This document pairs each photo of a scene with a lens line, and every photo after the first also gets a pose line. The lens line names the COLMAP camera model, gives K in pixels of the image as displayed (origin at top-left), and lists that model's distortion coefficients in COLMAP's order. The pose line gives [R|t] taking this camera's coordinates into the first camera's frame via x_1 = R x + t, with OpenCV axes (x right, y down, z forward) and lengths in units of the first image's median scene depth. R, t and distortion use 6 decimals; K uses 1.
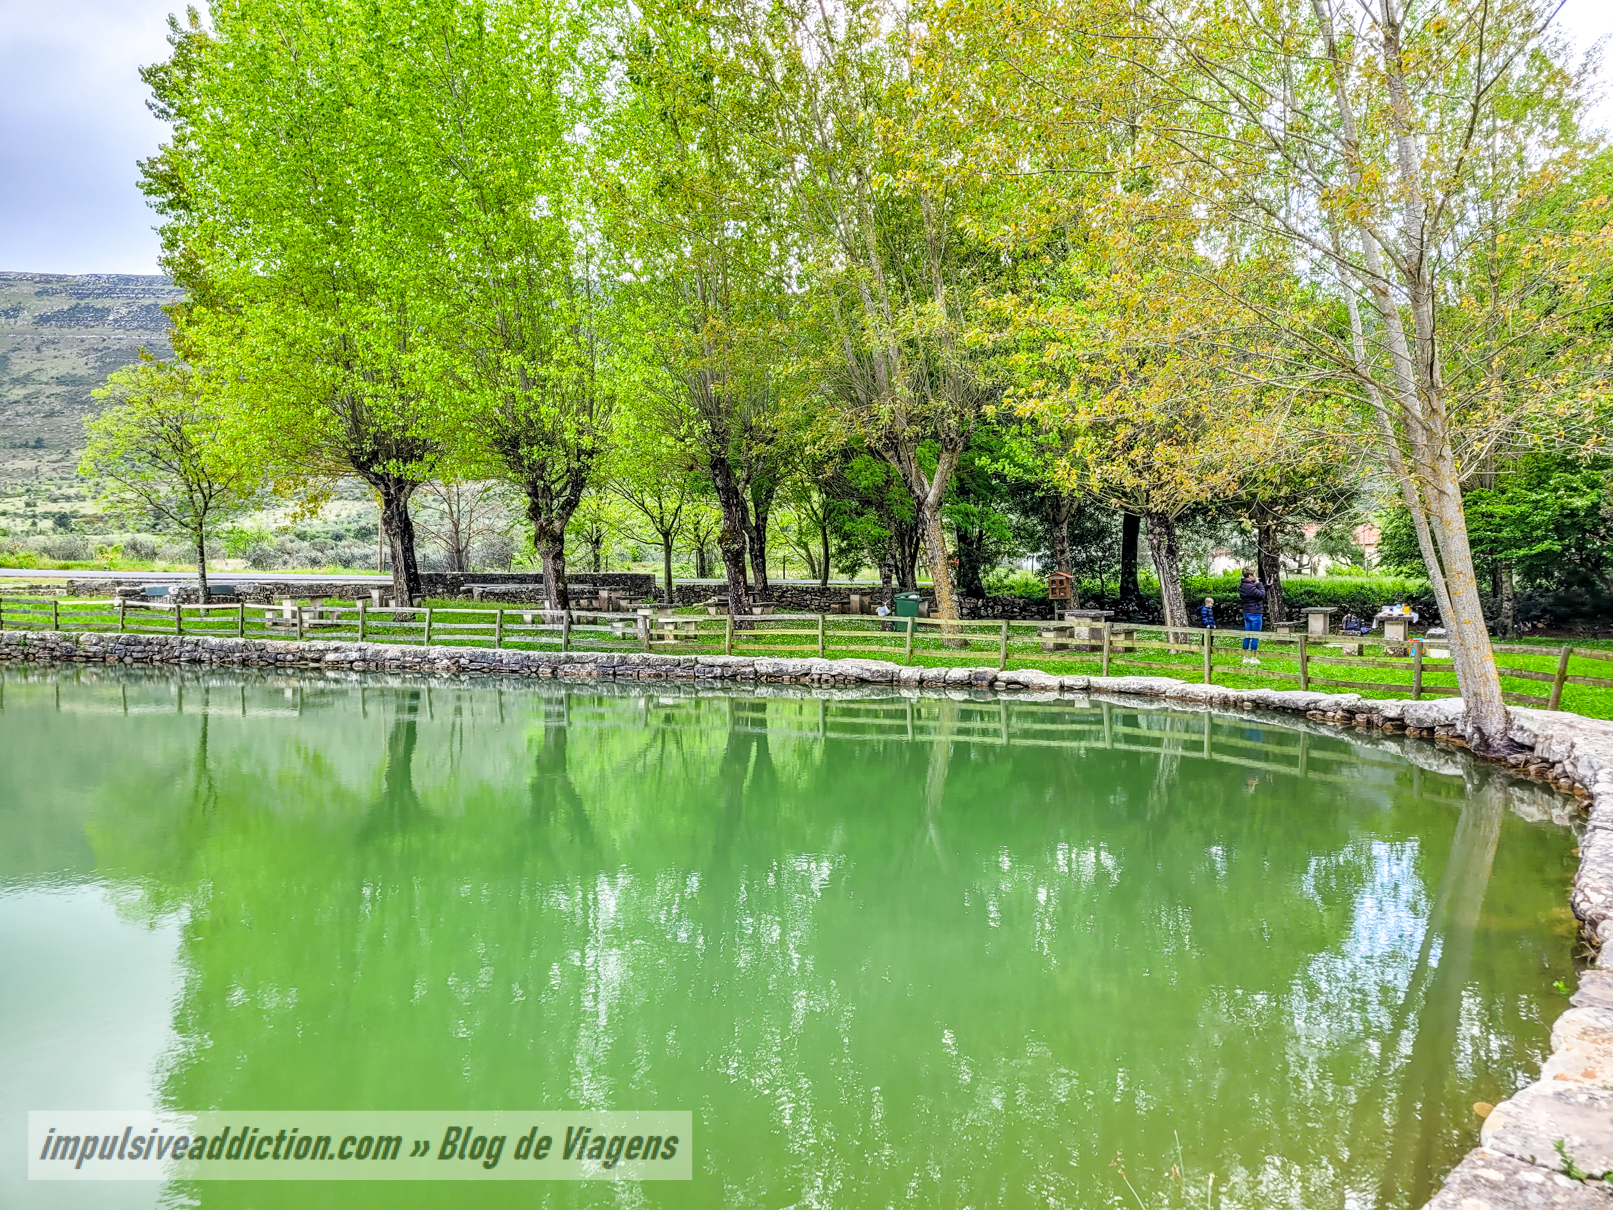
lens RADIAL K [[1223.3, 0, 806.7], [0, 1223.3, 597.1], [0, 0, 1]] dist [0.053482, -0.000095]
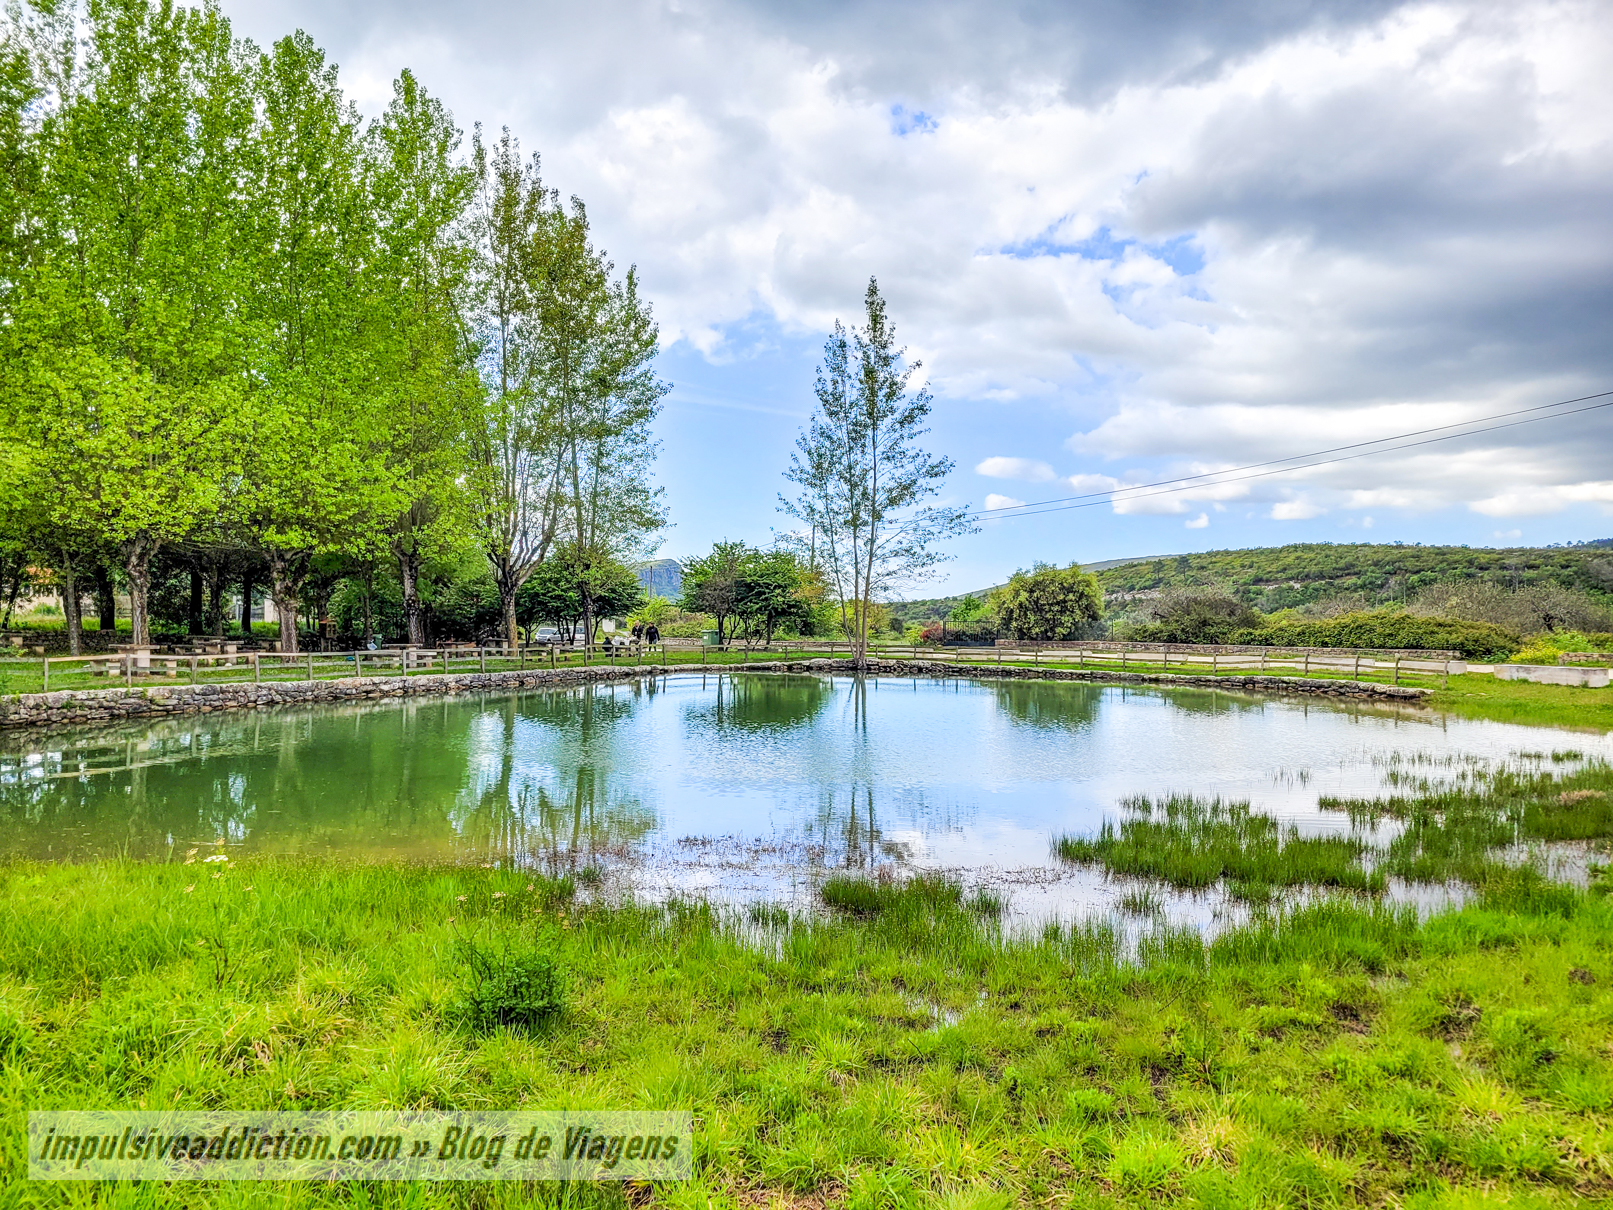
lens RADIAL K [[1223.3, 0, 806.5], [0, 1223.3, 607.0], [0, 0, 1]] dist [0.053482, -0.000095]
pose [[0.025930, 0.008063, 0.999631, -1.743042], [0.008337, 0.999931, -0.008282, -0.024765], [-0.999629, 0.008548, 0.025861, 0.518807]]
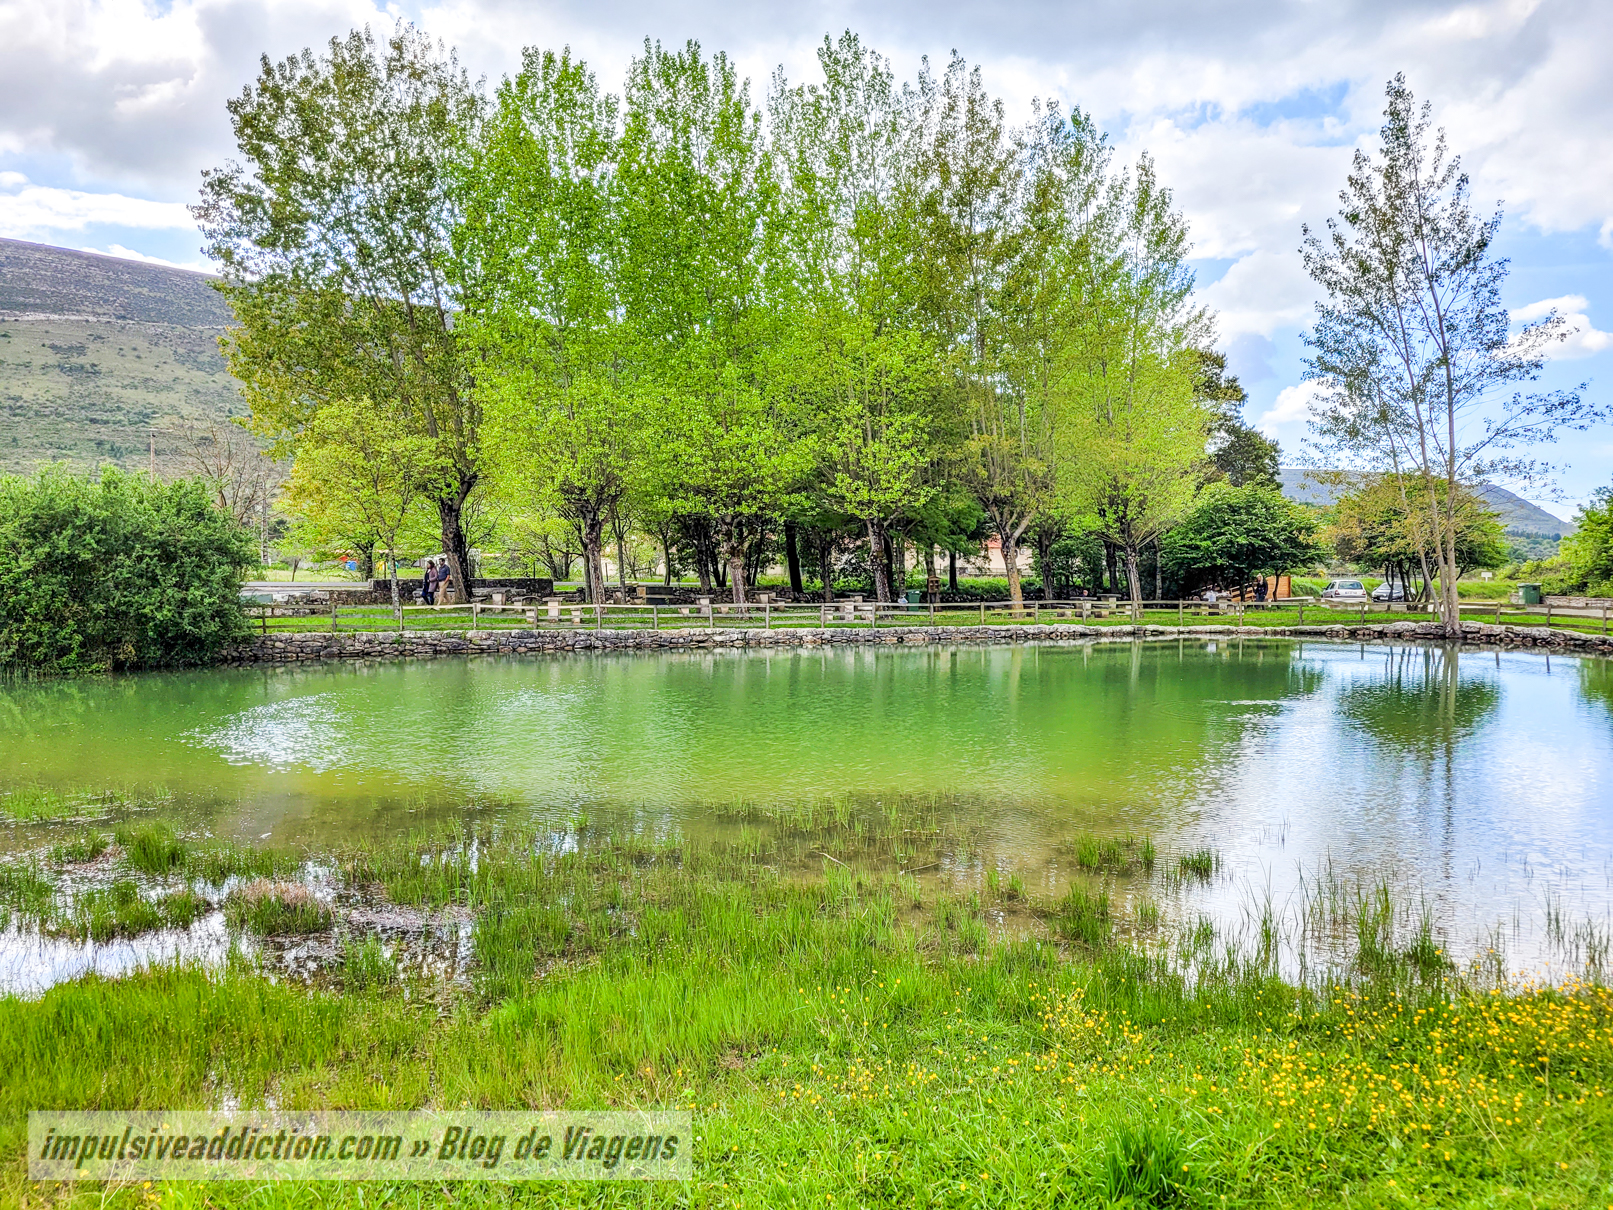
lens RADIAL K [[1223.3, 0, 805.3], [0, 1223.3, 608.0], [0, 0, 1]] dist [0.053482, -0.000095]
pose [[0.778576, -0.022585, 0.627144, -1.226716], [0.015726, 0.999741, 0.016480, -0.009273], [-0.627353, -0.002969, 0.778729, -0.179361]]
